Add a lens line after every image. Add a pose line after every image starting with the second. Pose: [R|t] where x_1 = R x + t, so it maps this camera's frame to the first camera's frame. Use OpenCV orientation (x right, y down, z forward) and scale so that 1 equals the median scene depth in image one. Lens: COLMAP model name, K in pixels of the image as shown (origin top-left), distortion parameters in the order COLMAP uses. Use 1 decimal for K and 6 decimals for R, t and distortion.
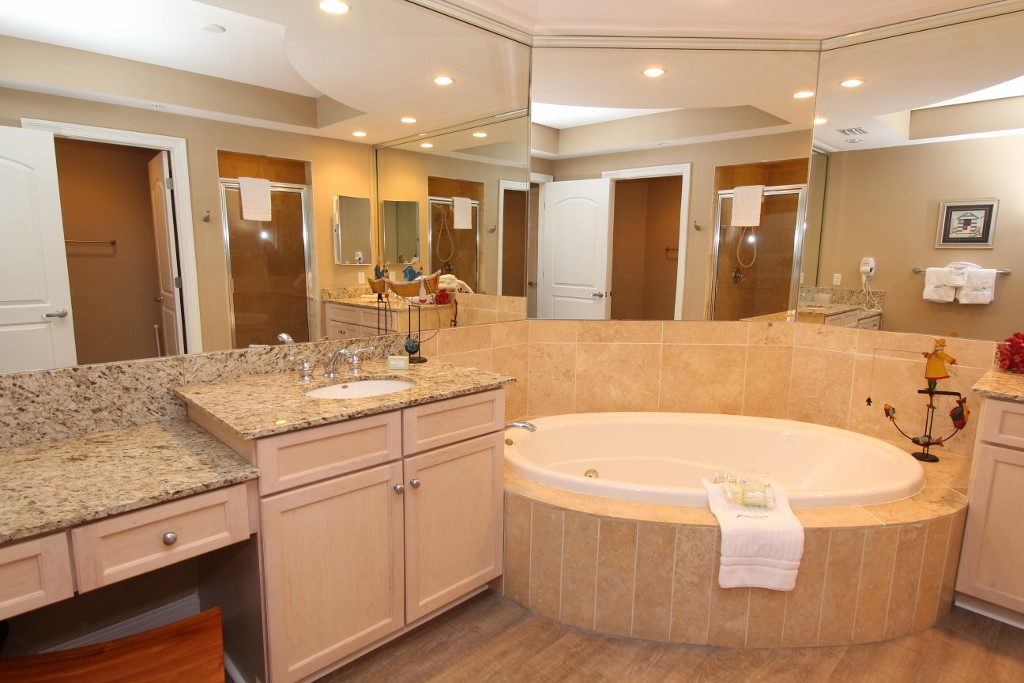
lens RADIAL K [[572.9, 0, 506.2], [0, 572.9, 341.7], [0, 0, 1]] dist [-0.019043, -0.001008]
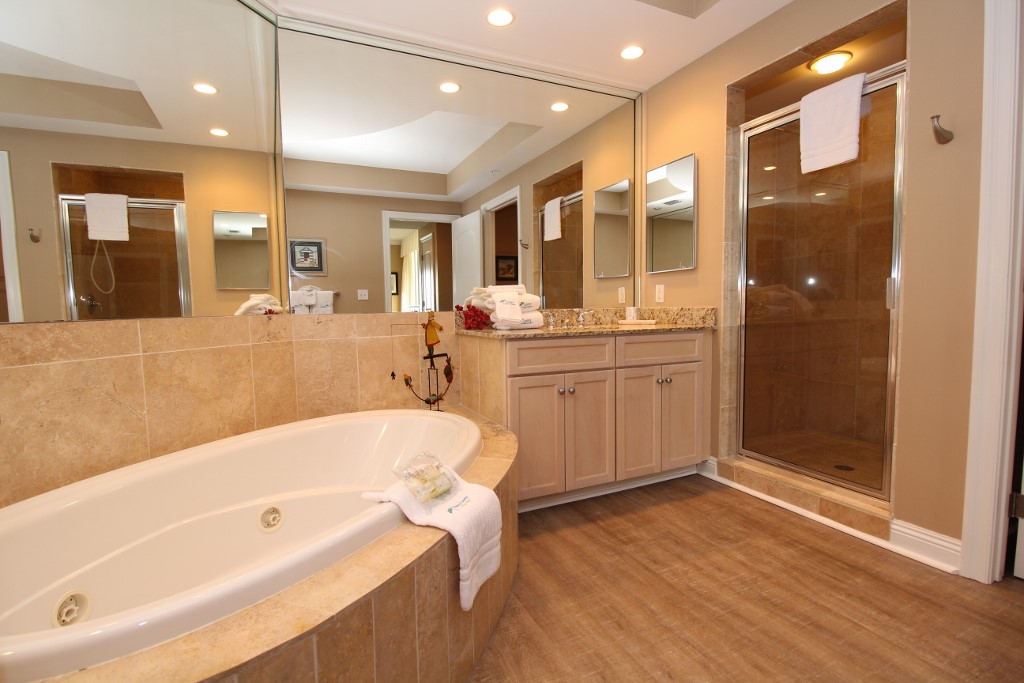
lens RADIAL K [[473.4, 0, 511.9], [0, 473.4, 341.4], [0, 0, 1]] dist [-0.016401, -0.003665]
pose [[0.322972, -0.087640, 0.942342, -0.095794], [0.172171, 0.984529, 0.032555, 0.044785], [-0.930616, 0.151730, 0.333064, 0.422457]]
